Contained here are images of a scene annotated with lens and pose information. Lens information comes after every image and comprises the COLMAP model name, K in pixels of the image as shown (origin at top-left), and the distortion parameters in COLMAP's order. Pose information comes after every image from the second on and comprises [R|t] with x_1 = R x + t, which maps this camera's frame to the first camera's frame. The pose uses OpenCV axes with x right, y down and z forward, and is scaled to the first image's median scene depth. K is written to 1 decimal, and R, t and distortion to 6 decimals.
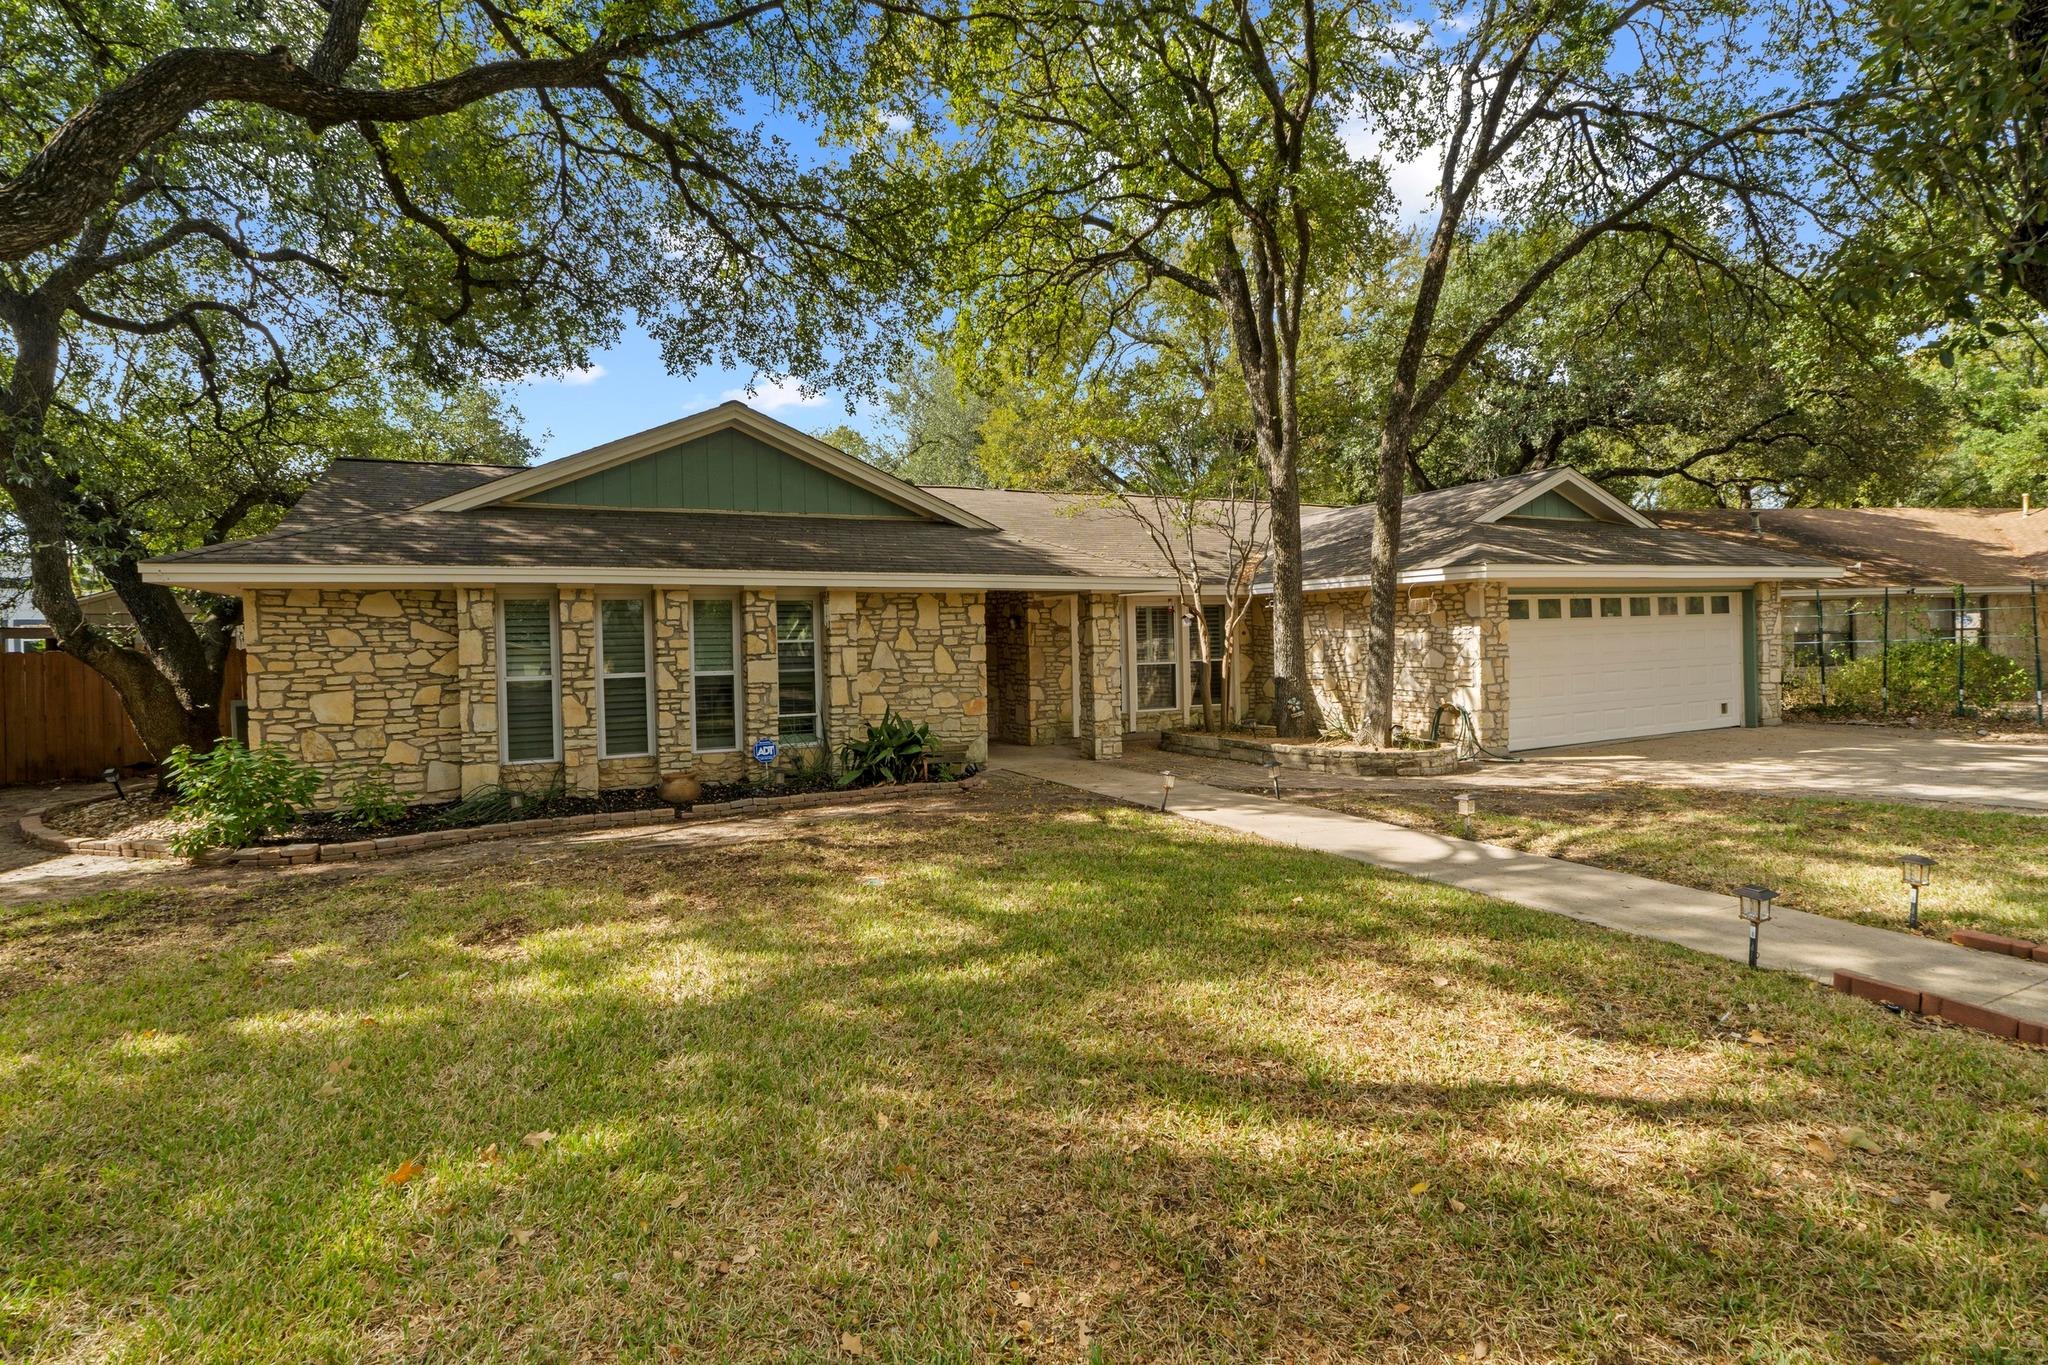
lens RADIAL K [[1030.5, 0, 1024.0], [0, 1030.5, 682.5], [0, 0, 1]] dist [-0.002650, -0.000348]
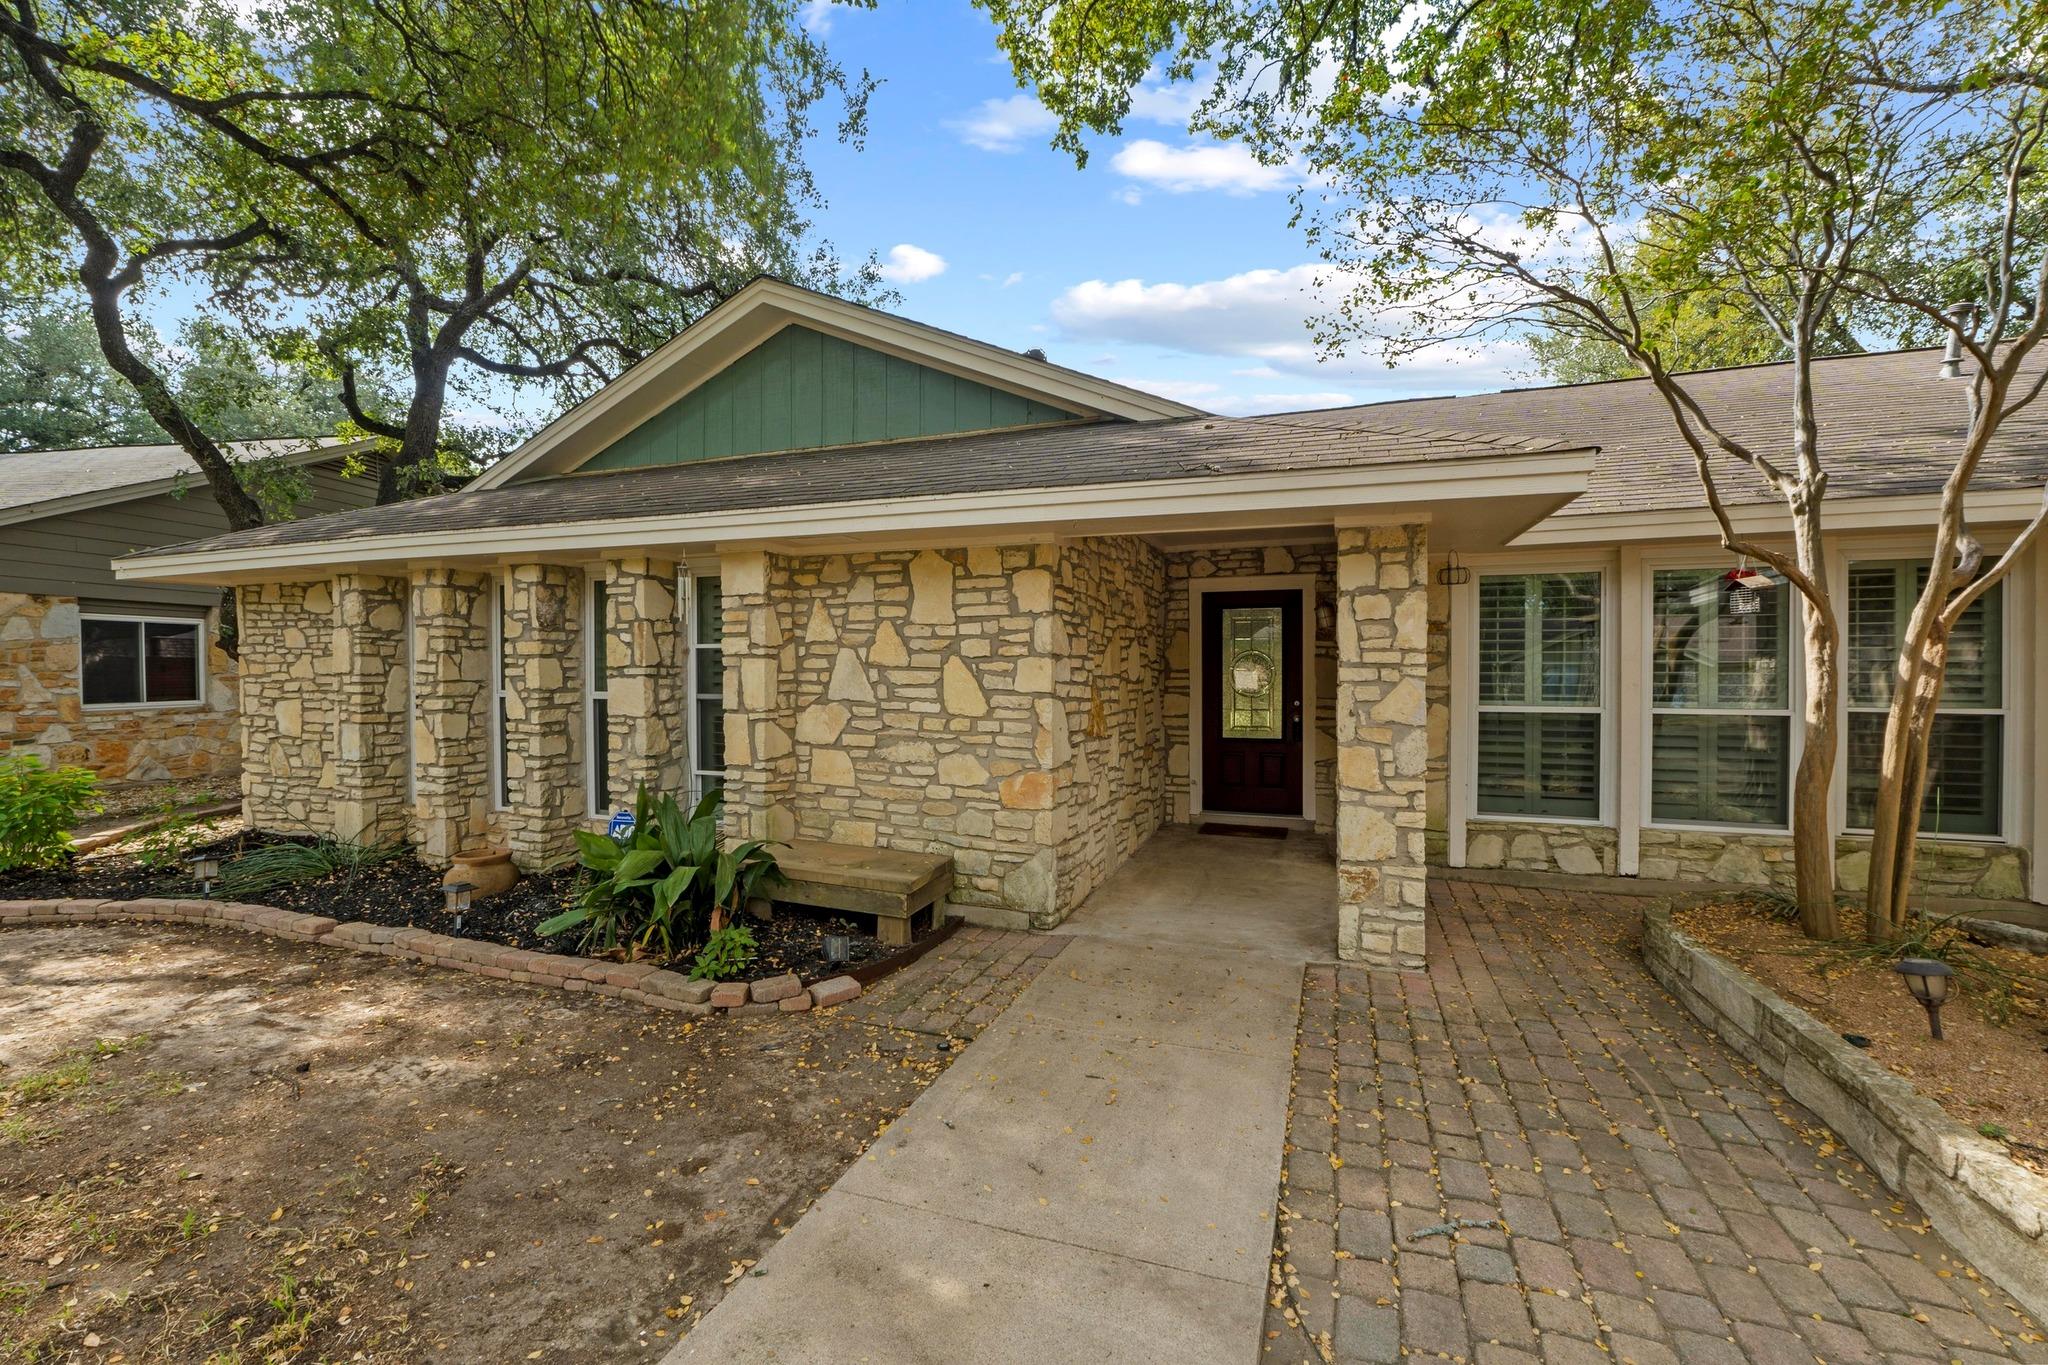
lens RADIAL K [[867.7, 0, 1018.9], [0, 867.7, 685.3], [0, 0, 1]] dist [-0.004237, -0.000340]
pose [[0.701159, 0.034346, -0.712177, 0.235468], [-0.040169, 0.999156, 0.008638, -0.028033], [0.711872, 0.022551, 0.701947, 0.752170]]
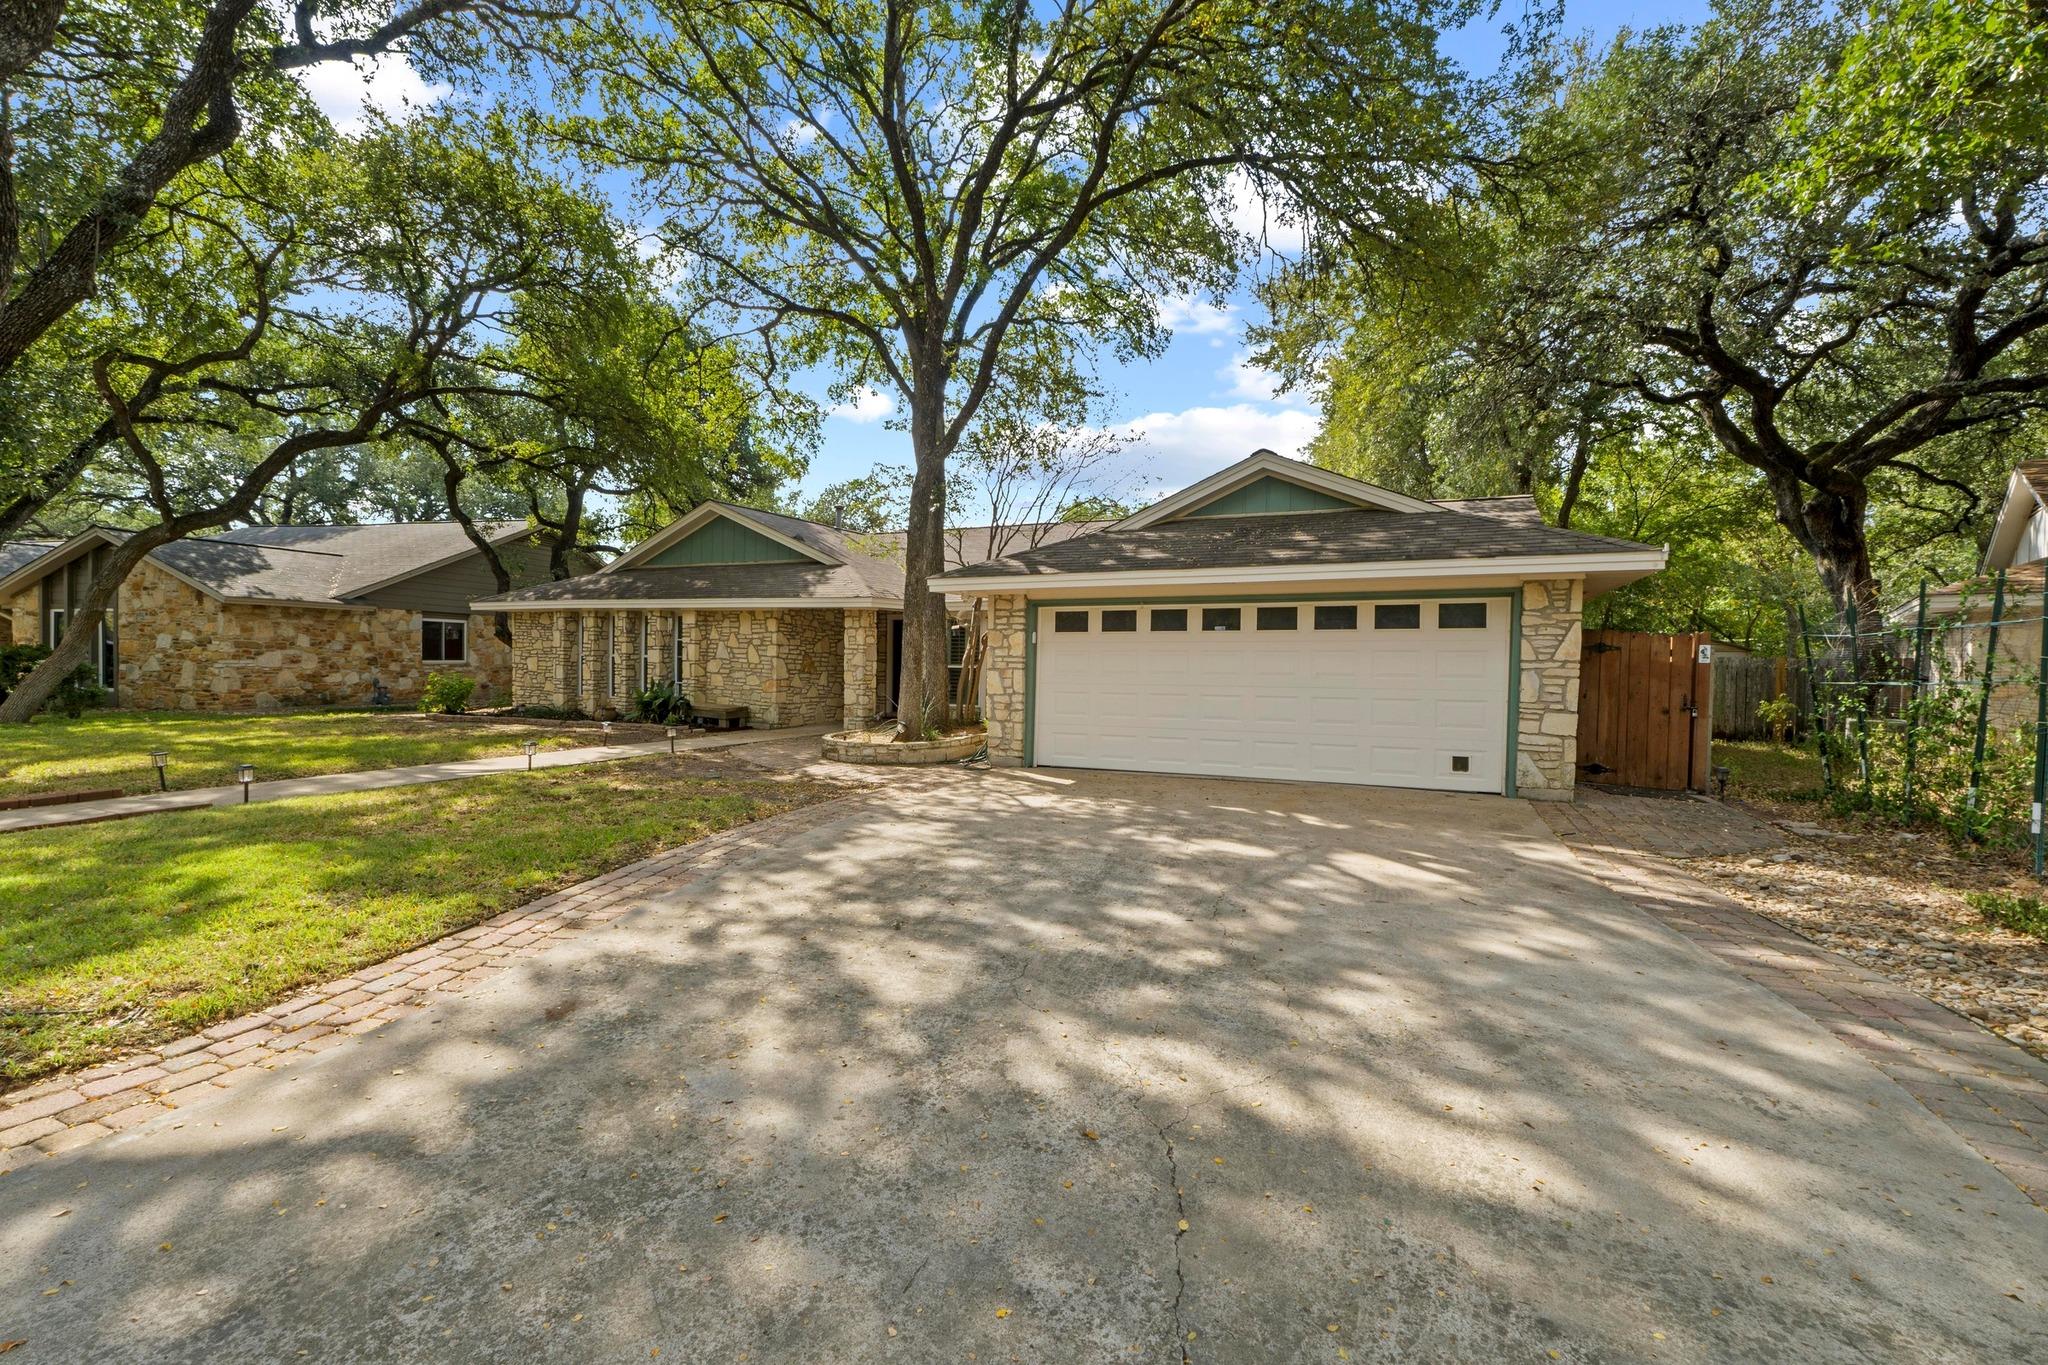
lens RADIAL K [[867.7, 0, 1018.9], [0, 867.7, 685.3], [0, 0, 1]] dist [-0.004237, -0.000340]
pose [[0.641526, 0.055328, -0.765104, 1.193950], [-0.060031, 0.997958, 0.021832, -0.028354], [0.764749, 0.031924, 0.643537, 0.484900]]
